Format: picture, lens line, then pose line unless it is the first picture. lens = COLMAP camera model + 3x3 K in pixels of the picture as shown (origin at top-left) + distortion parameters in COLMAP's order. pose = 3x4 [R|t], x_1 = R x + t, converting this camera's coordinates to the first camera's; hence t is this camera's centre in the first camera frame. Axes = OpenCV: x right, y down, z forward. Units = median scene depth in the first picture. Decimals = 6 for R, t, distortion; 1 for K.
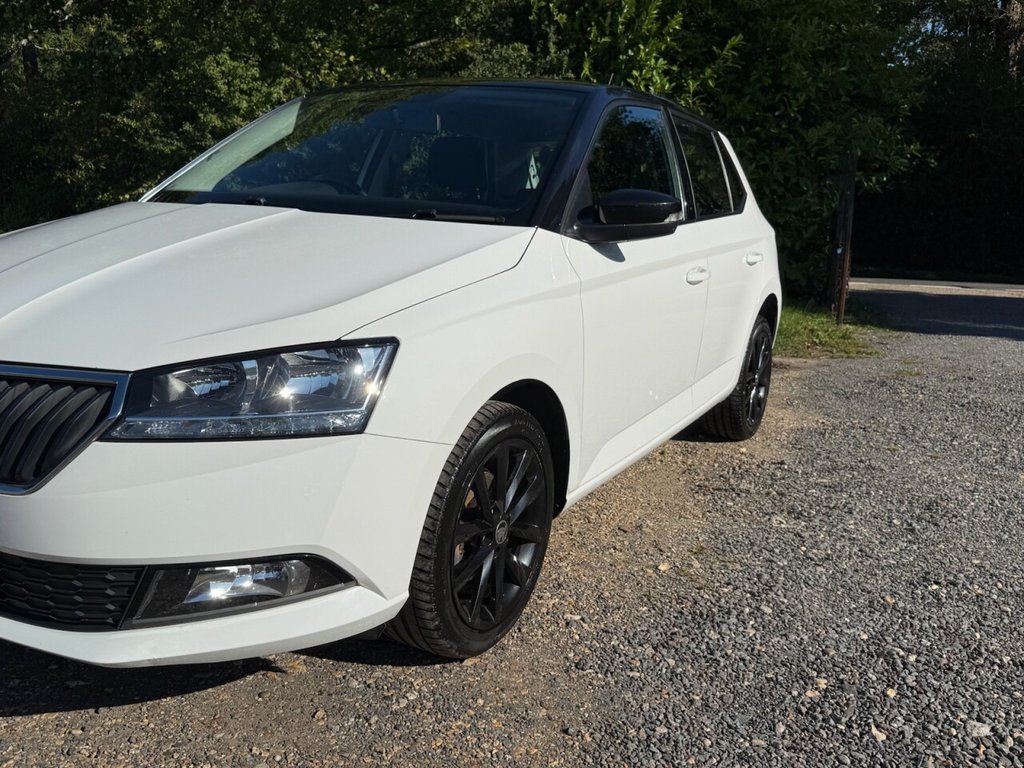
lens RADIAL K [[896.3, 0, 513.7], [0, 896.3, 387.0], [0, 0, 1]] dist [0.126813, -0.261881]
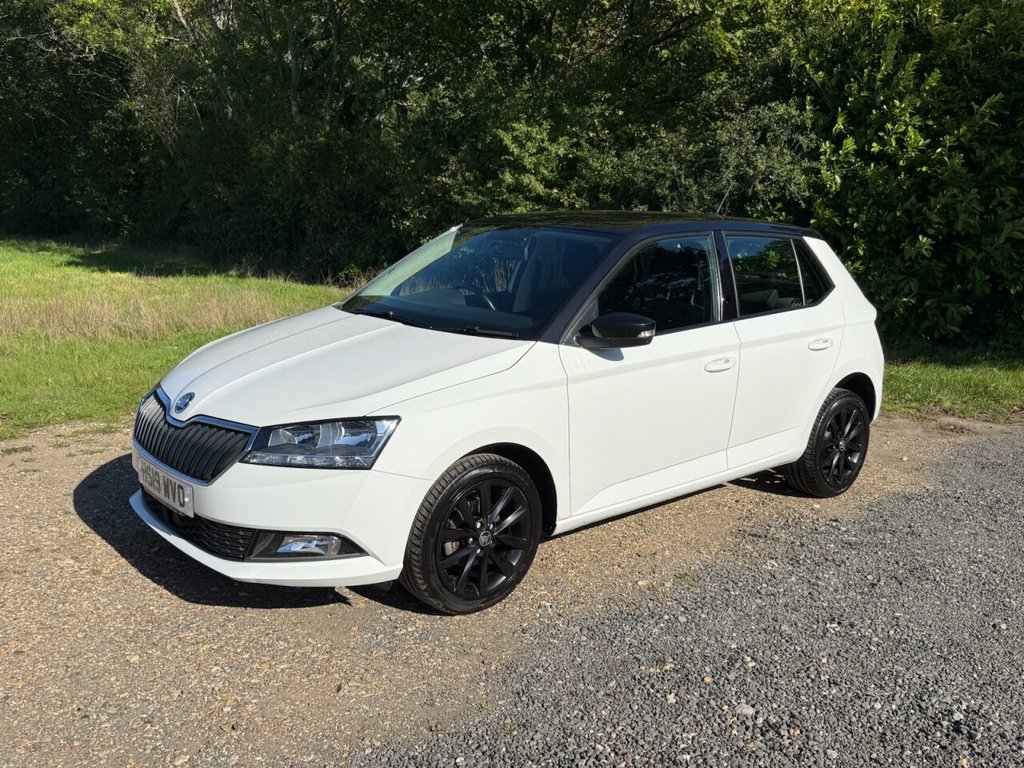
lens RADIAL K [[893.4, 0, 511.8], [0, 893.4, 384.5], [0, 0, 1]] dist [0.135647, -0.272710]
pose [[0.934570, 0.059300, -0.350803, 0.481271], [-0.067527, 0.997654, -0.011253, -0.079012], [0.349312, 0.034206, 0.936382, -0.391234]]
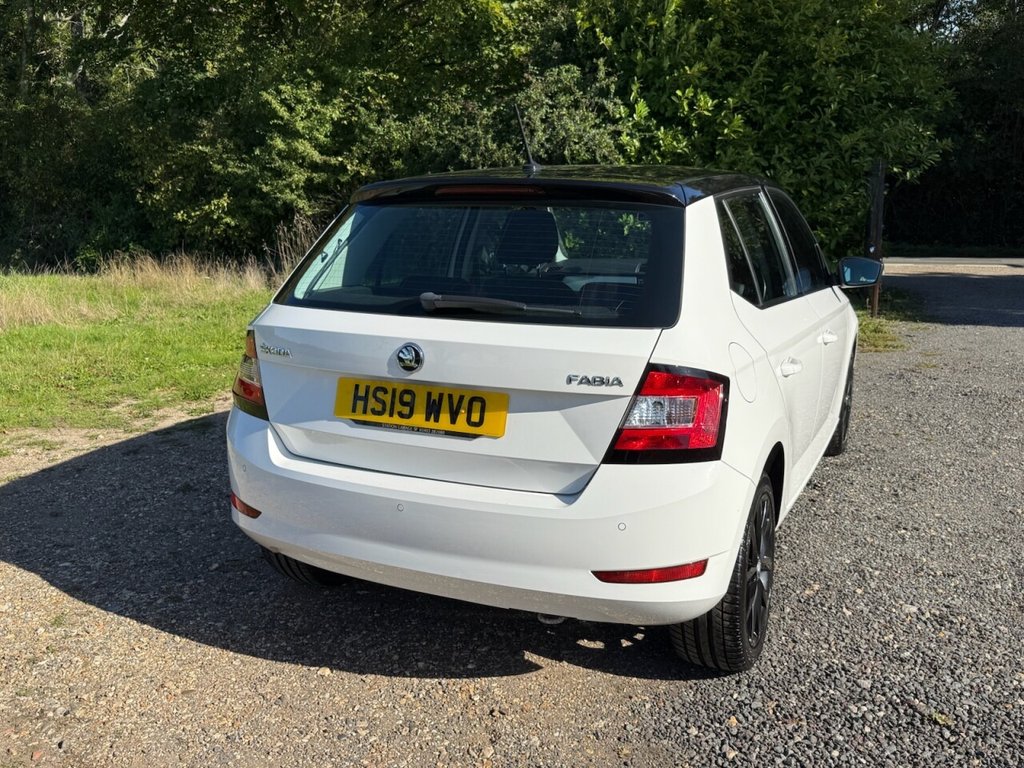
lens RADIAL K [[927.7, 0, 502.3], [0, 927.7, 382.2], [0, 0, 1]] dist [0.091056, -0.176923]
pose [[0.997749, -0.031840, -0.059023, -0.085430], [0.032447, 0.999430, 0.009347, -0.056408], [0.058692, -0.011241, 0.998213, -0.555886]]
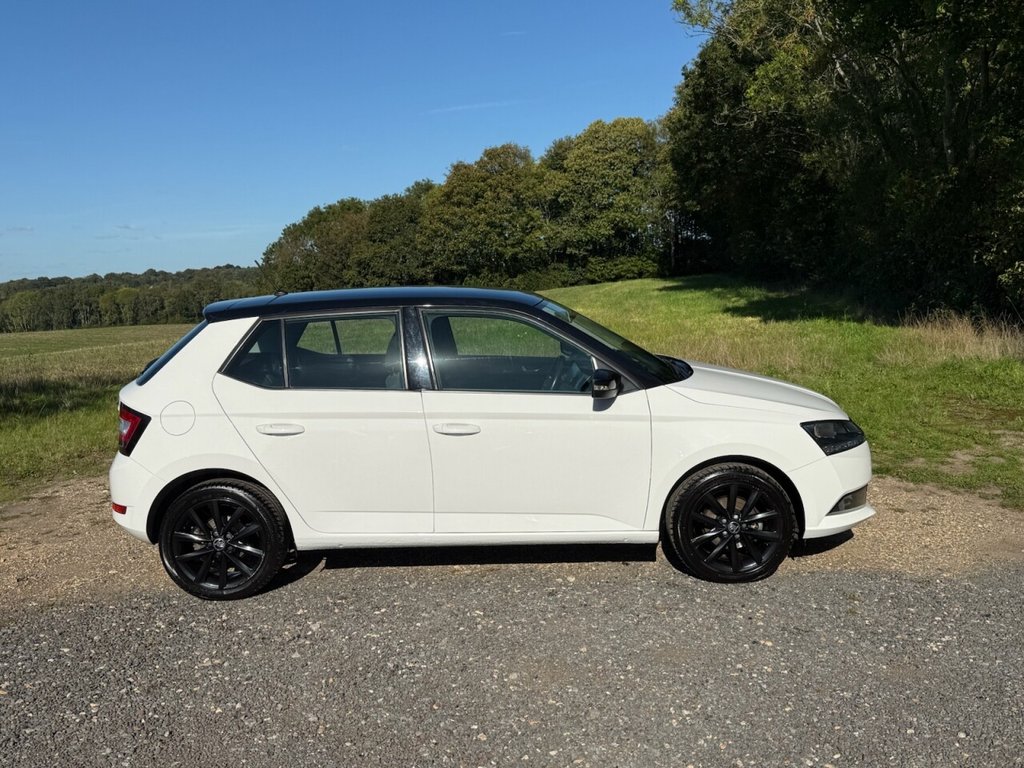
lens RADIAL K [[910.7, 0, 517.2], [0, 910.7, 395.4], [0, 0, 1]] dist [0.136865, -0.313429]
pose [[0.377258, 0.087935, -0.921924, 2.041156], [-0.126684, 0.991024, 0.042686, -0.257733], [0.917403, 0.100689, 0.385012, 0.422213]]
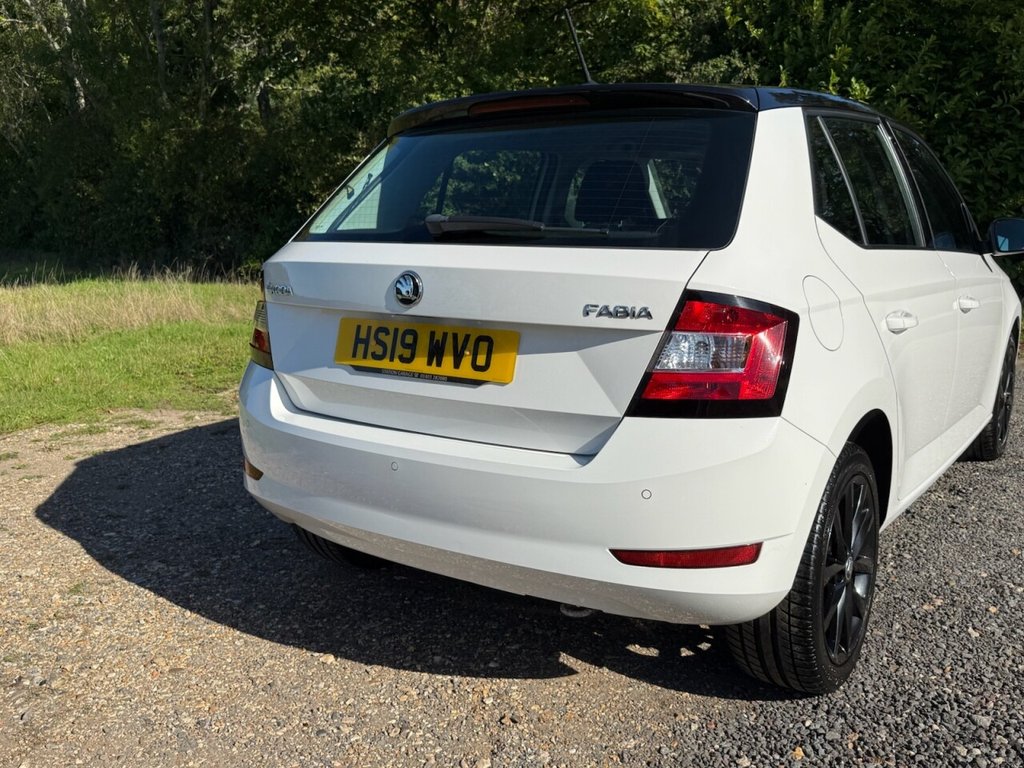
lens RADIAL K [[927.0, 0, 515.9], [0, 927.0, 385.2], [0, 0, 1]] dist [0.083096, -0.156825]
pose [[0.975987, -0.010899, -0.217556, 0.035179], [0.007956, 0.999865, -0.014399, 0.023628], [0.217683, 0.012323, 0.975942, -0.367209]]
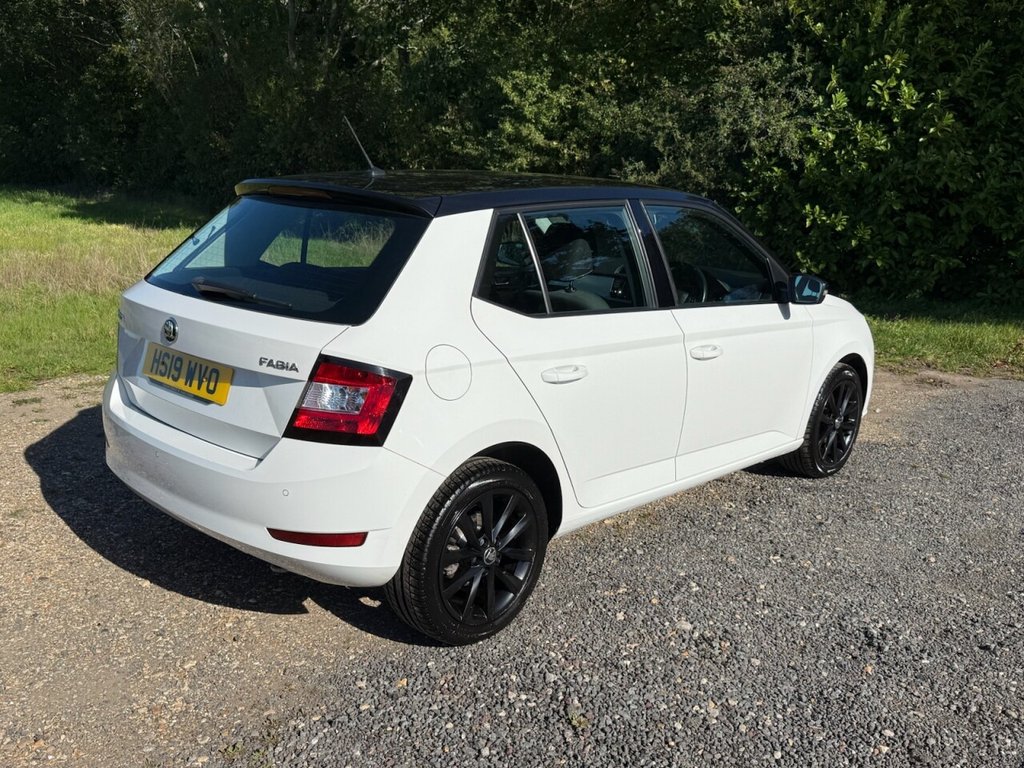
lens RADIAL K [[918.7, 0, 515.5], [0, 918.7, 387.4], [0, 0, 1]] dist [0.141368, -0.287531]
pose [[0.932763, 0.078137, -0.351921, 0.591291], [-0.067694, 0.996826, 0.041903, -0.083406], [0.354078, -0.015263, 0.935091, -0.526122]]
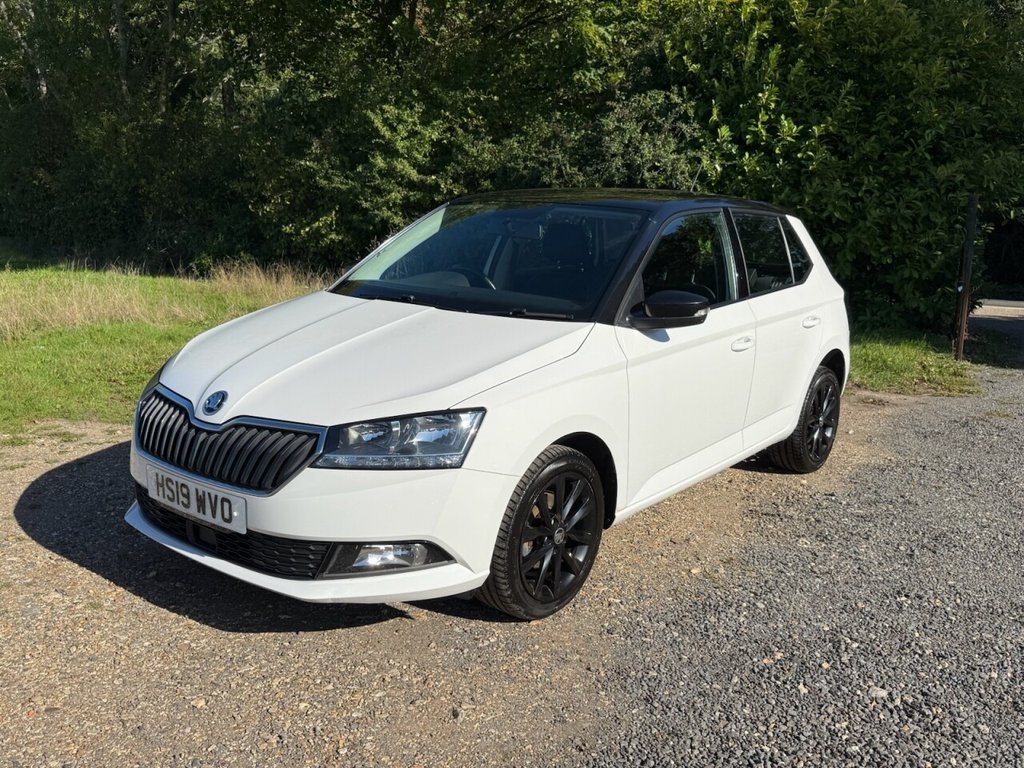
lens RADIAL K [[893.4, 0, 511.8], [0, 893.4, 384.5], [0, 0, 1]] dist [0.135647, -0.272710]
pose [[0.984687, 0.026935, -0.172236, 0.132170], [-0.029007, 0.999534, -0.009522, -0.058226], [0.171899, 0.014373, 0.985010, -0.385241]]
